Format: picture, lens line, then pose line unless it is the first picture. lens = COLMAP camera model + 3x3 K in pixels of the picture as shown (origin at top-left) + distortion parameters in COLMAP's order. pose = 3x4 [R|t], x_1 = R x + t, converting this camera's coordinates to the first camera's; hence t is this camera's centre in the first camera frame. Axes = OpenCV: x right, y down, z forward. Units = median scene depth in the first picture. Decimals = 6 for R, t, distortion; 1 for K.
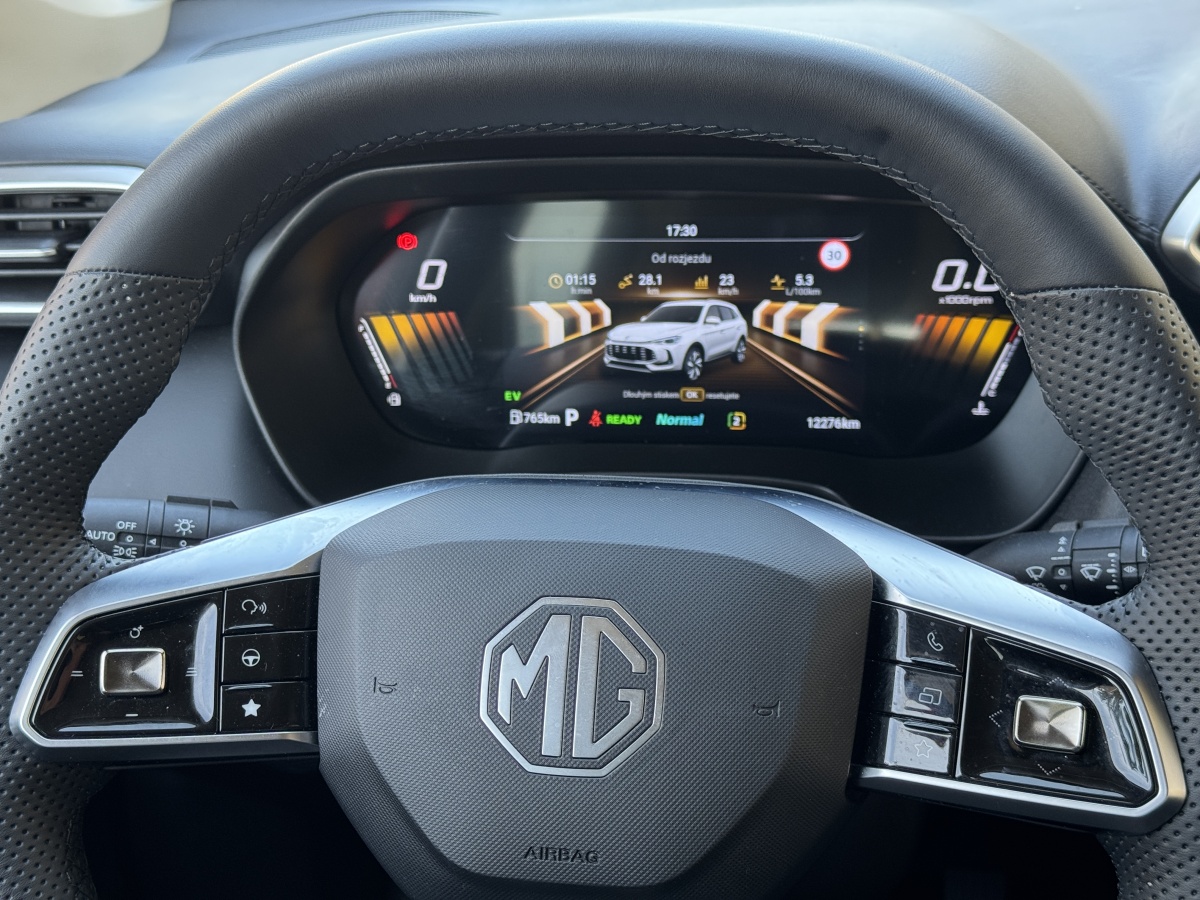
lens RADIAL K [[1701.7, 0, 596.9], [0, 1701.7, 462.1], [0, 0, 1]] dist [0.171282, 0.000000]
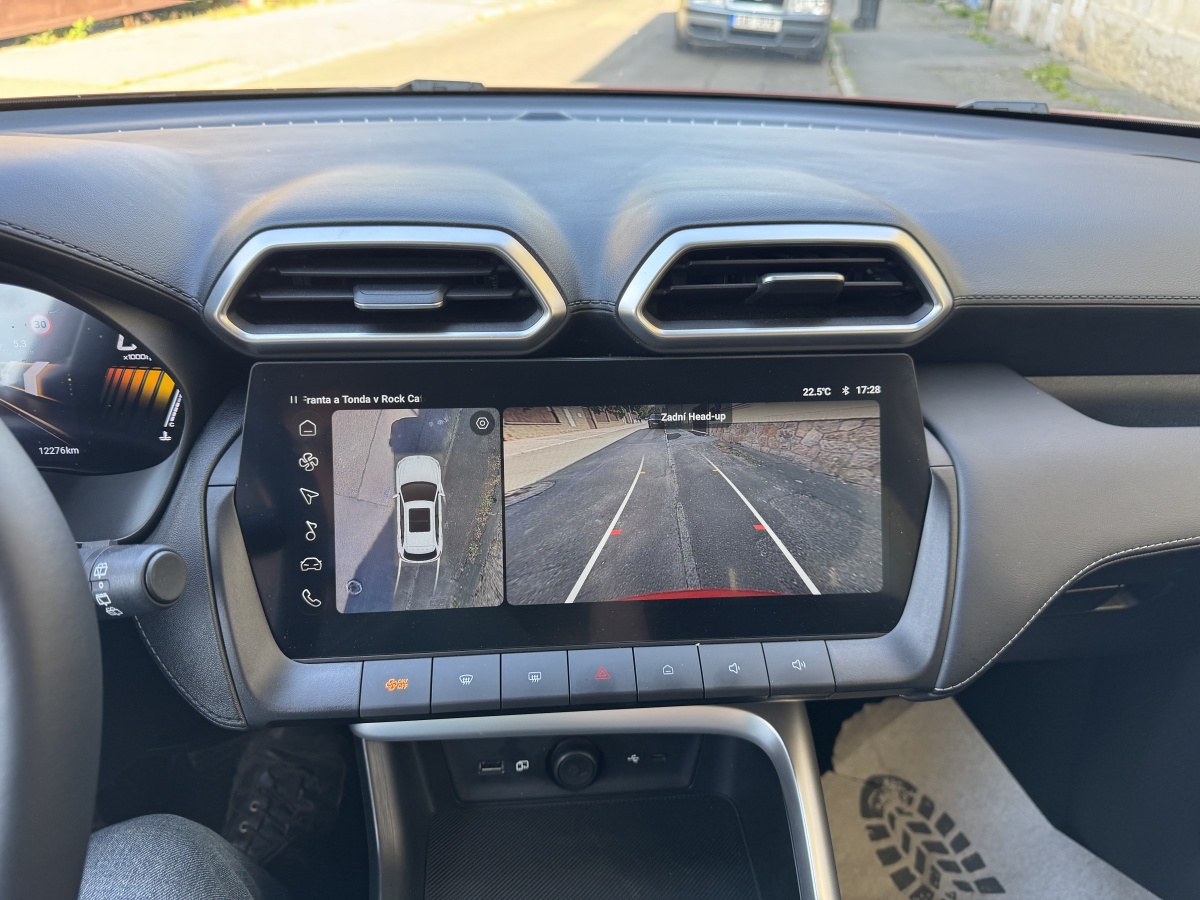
lens RADIAL K [[862.8, 0, 608.4], [0, 862.8, 439.8], [0, 0, 1]] dist [0.036637, -0.056054]
pose [[0.968082, -0.041247, 0.247218, 0.550144], [0.035852, 0.999011, 0.026286, -0.047393], [-0.248058, -0.016583, 0.968603, 0.345397]]
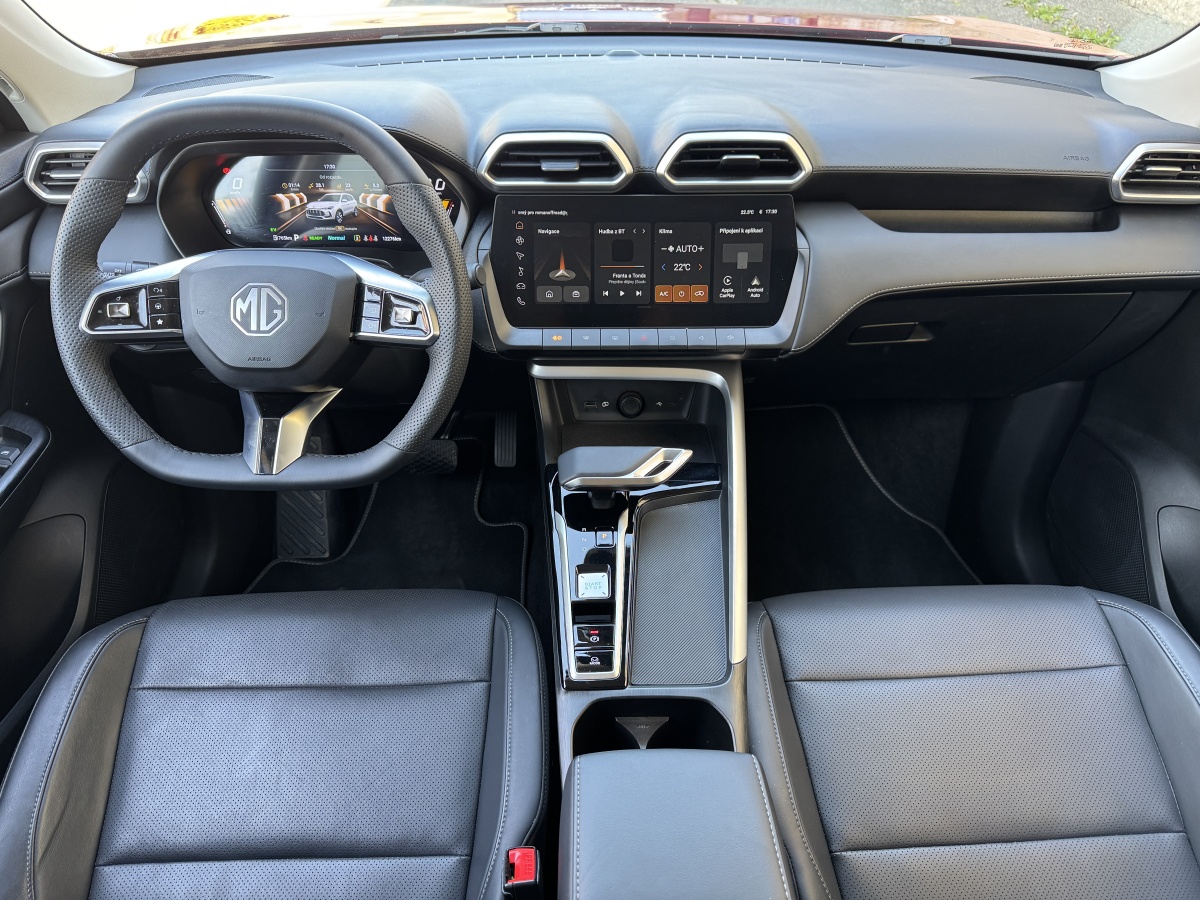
lens RADIAL K [[862.8, 0, 605.6], [0, 862.8, 461.9], [0, 0, 1]] dist [0.036637, -0.056054]
pose [[0.983801, -0.049789, 0.172214, 0.313993], [0.016961, 0.982200, 0.187069, 0.109764], [-0.178462, -0.181118, 0.967134, -0.727703]]
